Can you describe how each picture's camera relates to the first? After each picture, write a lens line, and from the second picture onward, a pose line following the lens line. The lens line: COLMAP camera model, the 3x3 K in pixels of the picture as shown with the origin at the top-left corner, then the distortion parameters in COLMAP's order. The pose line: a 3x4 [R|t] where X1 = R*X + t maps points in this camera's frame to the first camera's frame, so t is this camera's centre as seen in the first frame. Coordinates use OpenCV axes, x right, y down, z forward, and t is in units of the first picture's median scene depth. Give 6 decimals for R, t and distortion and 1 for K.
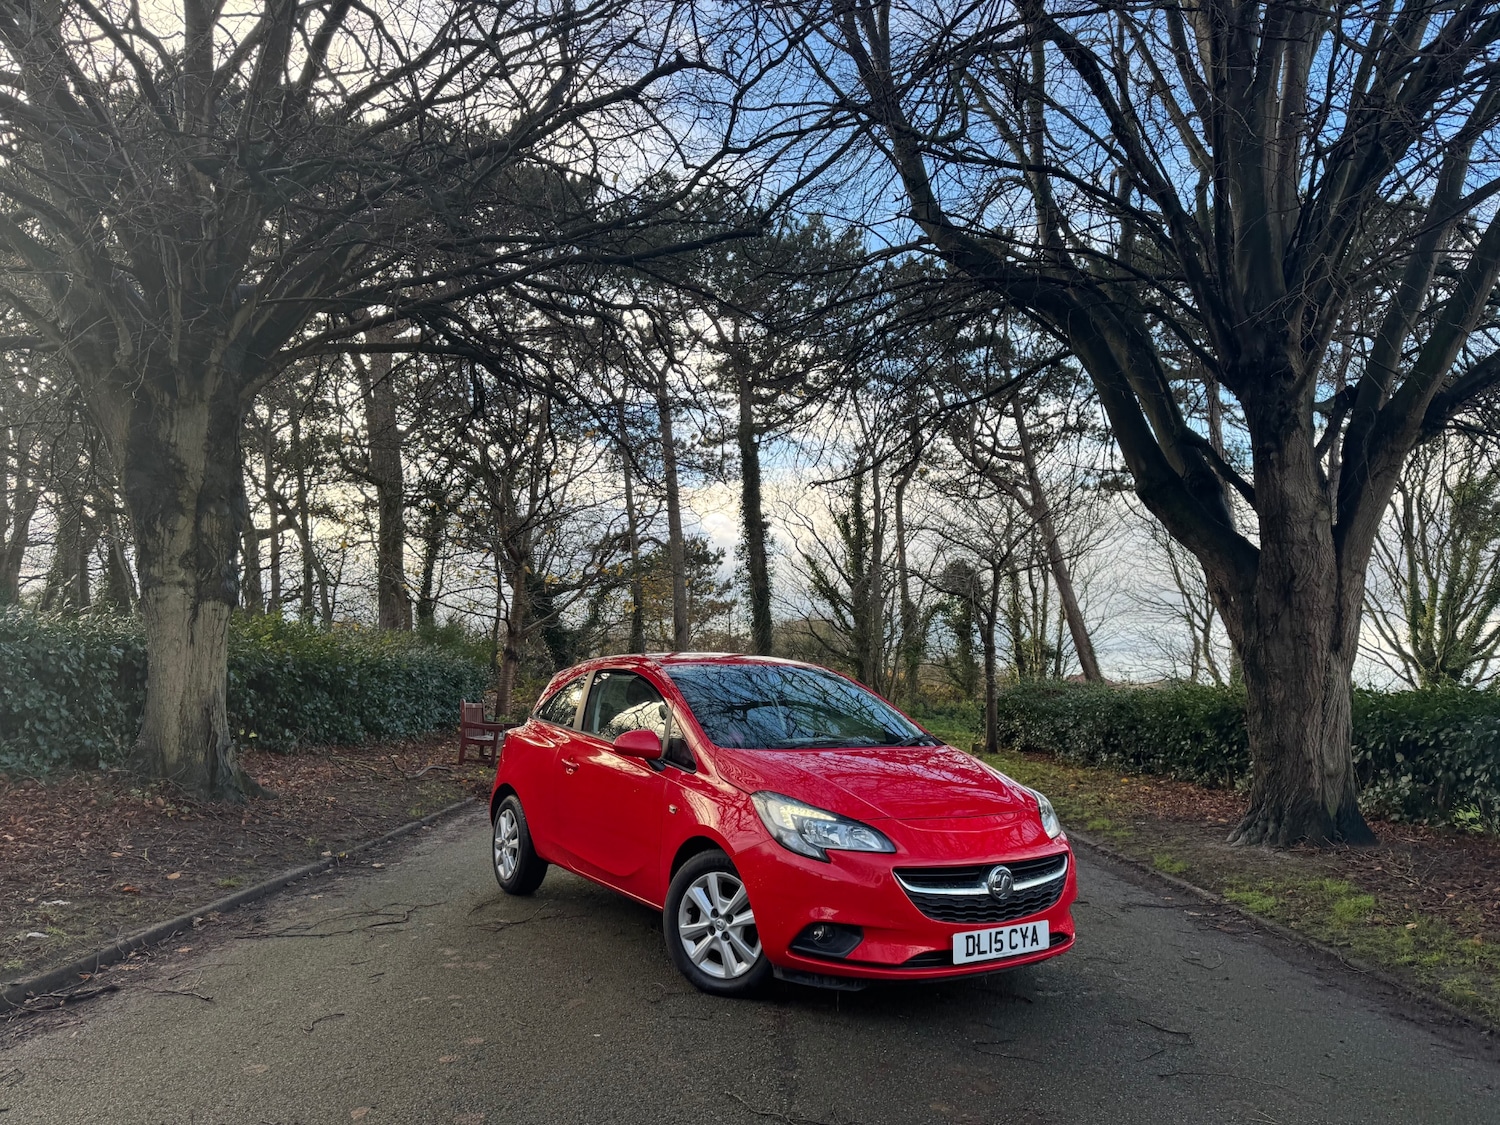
lens RADIAL K [[1105.6, 0, 746.8], [0, 1105.6, 557.0], [0, 0, 1]] dist [0.156207, -0.295932]
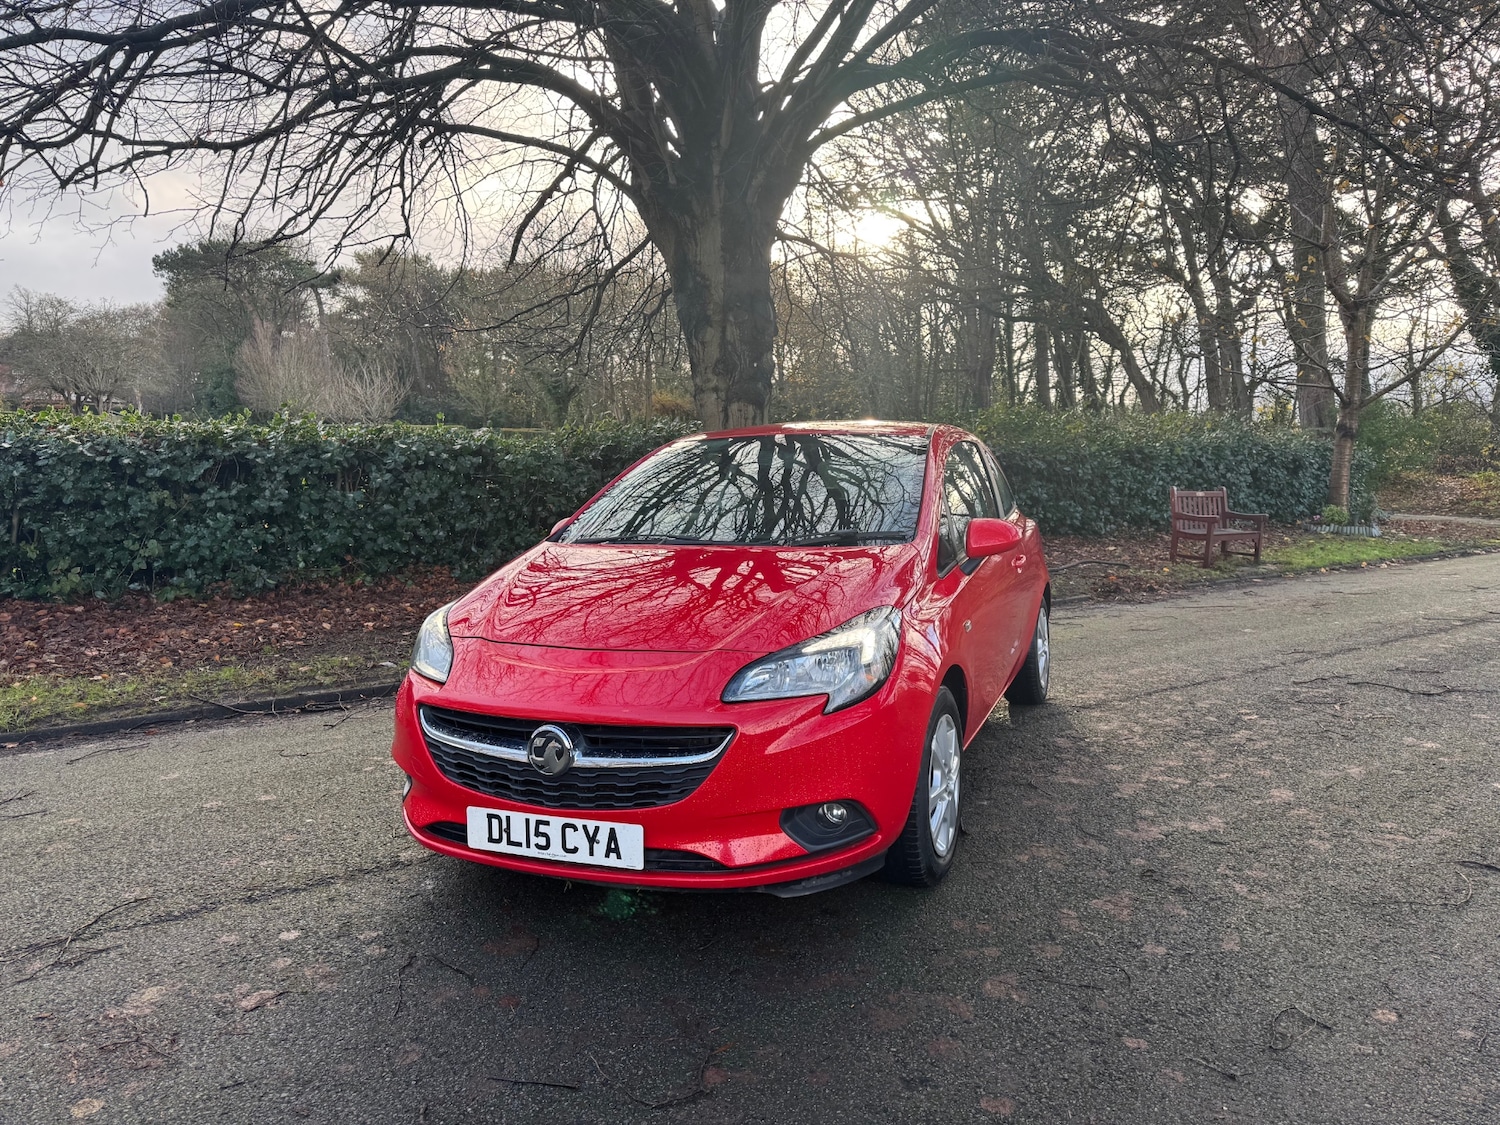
lens RADIAL K [[1077.6, 0, 750.0], [0, 1077.6, 562.5], [0, 0, 1]] dist [0.038637, -0.046498]
pose [[0.627859, 0.054203, -0.776438, 0.098332], [0.080329, 0.987732, 0.133910, 0.014406], [0.774171, -0.146447, 0.615802, 0.093236]]
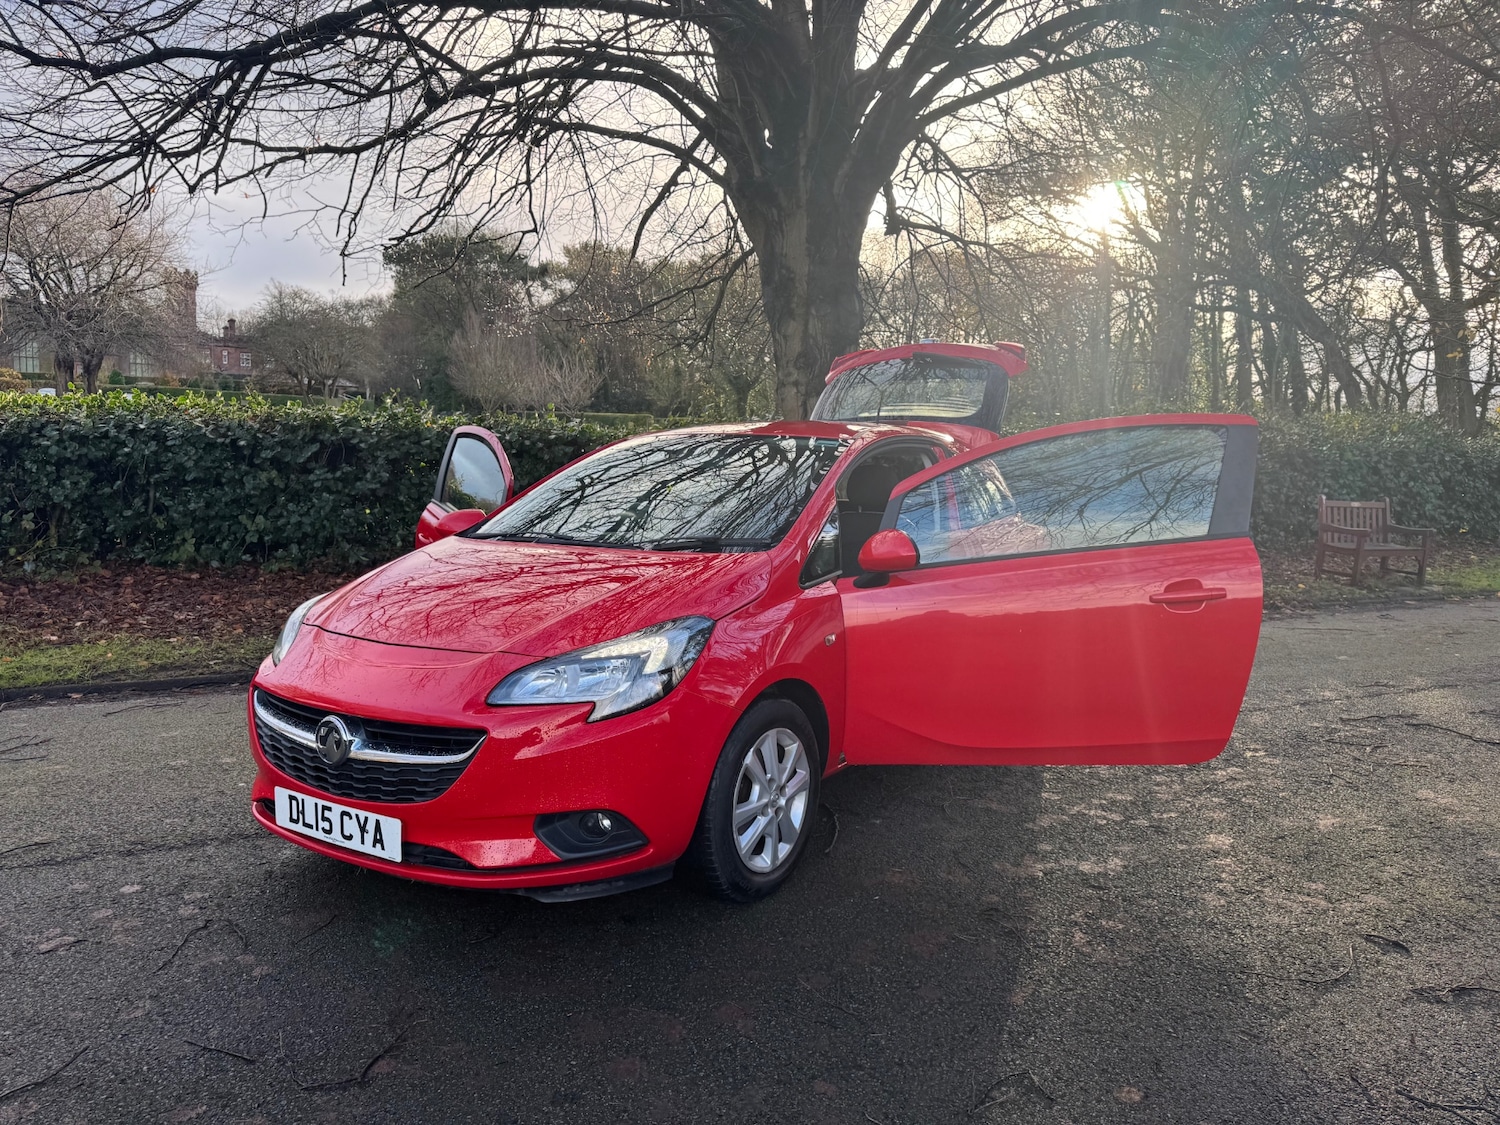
lens RADIAL K [[1067.4, 0, 792.6], [0, 1067.4, 576.6], [0, 0, 1]] dist [0.068104, -0.097120]
pose [[0.472673, 0.097980, -0.875774, 0.115153], [0.062448, 0.987577, 0.144192, 0.015602], [0.879023, -0.122846, 0.460682, 0.122876]]
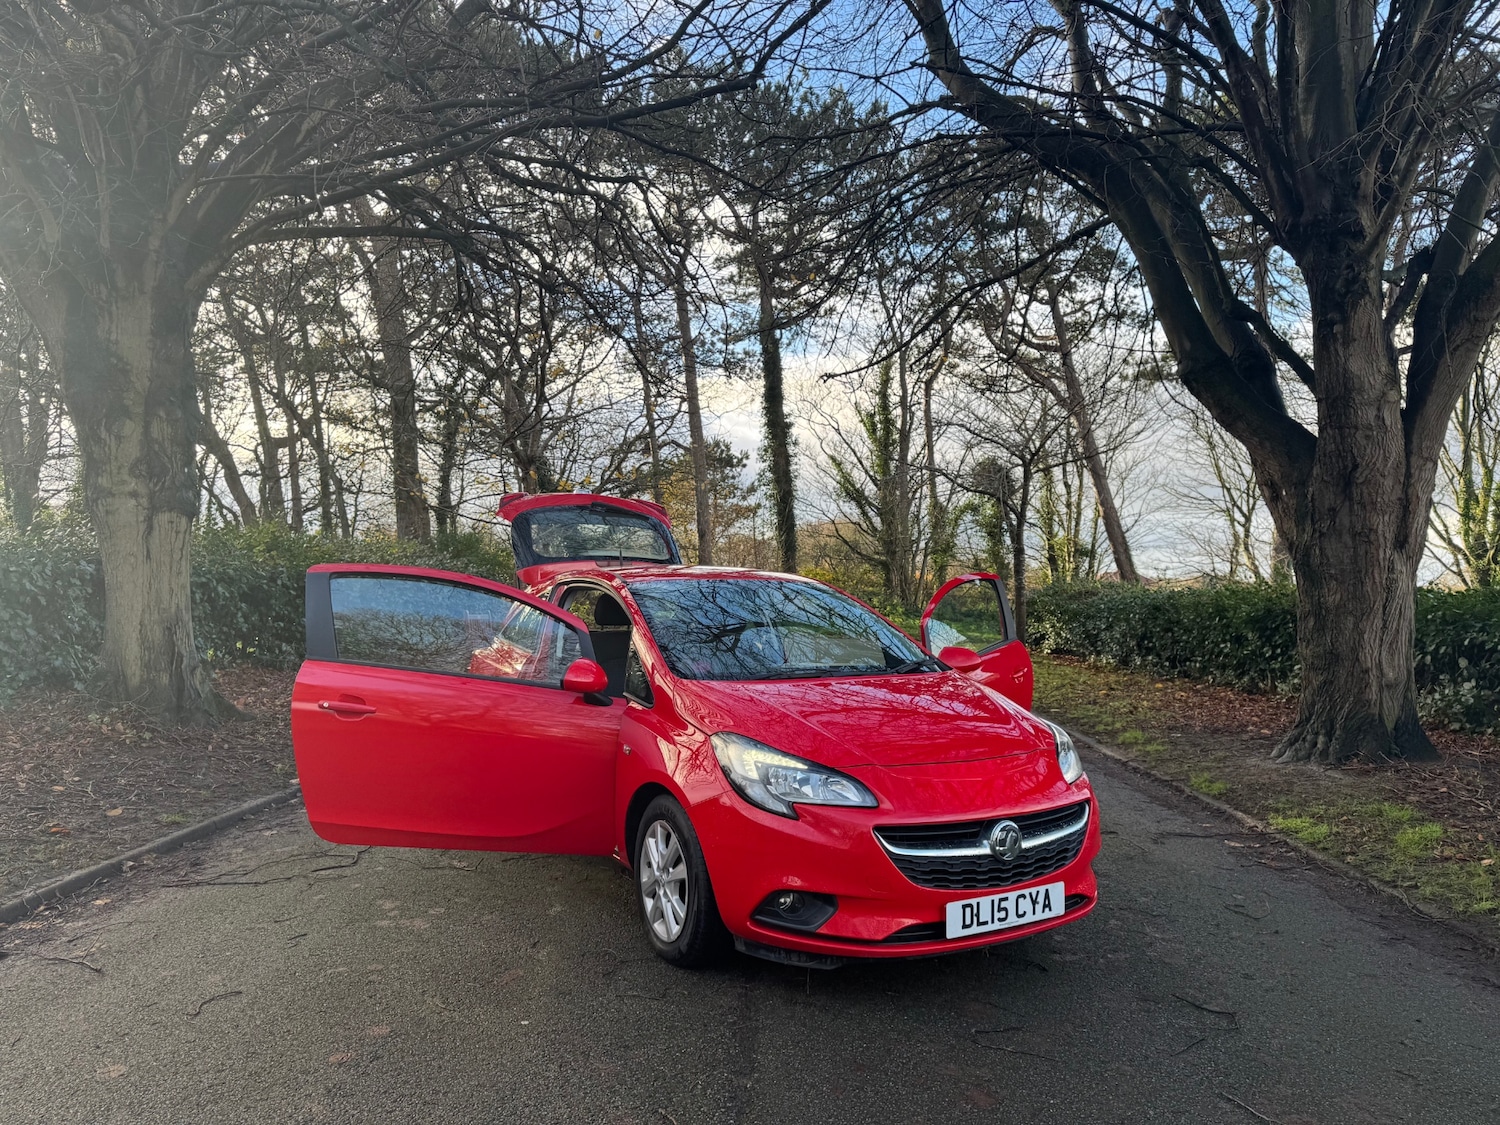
lens RADIAL K [[1113.4, 0, 750.0], [0, 1113.4, 562.5], [0, 0, 1]] dist [0.145123, -0.240634]
pose [[0.999571, -0.014750, -0.025289, 0.007914], [0.017006, 0.995667, 0.091423, 0.000895], [0.023831, -0.091814, 0.995491, 0.023934]]
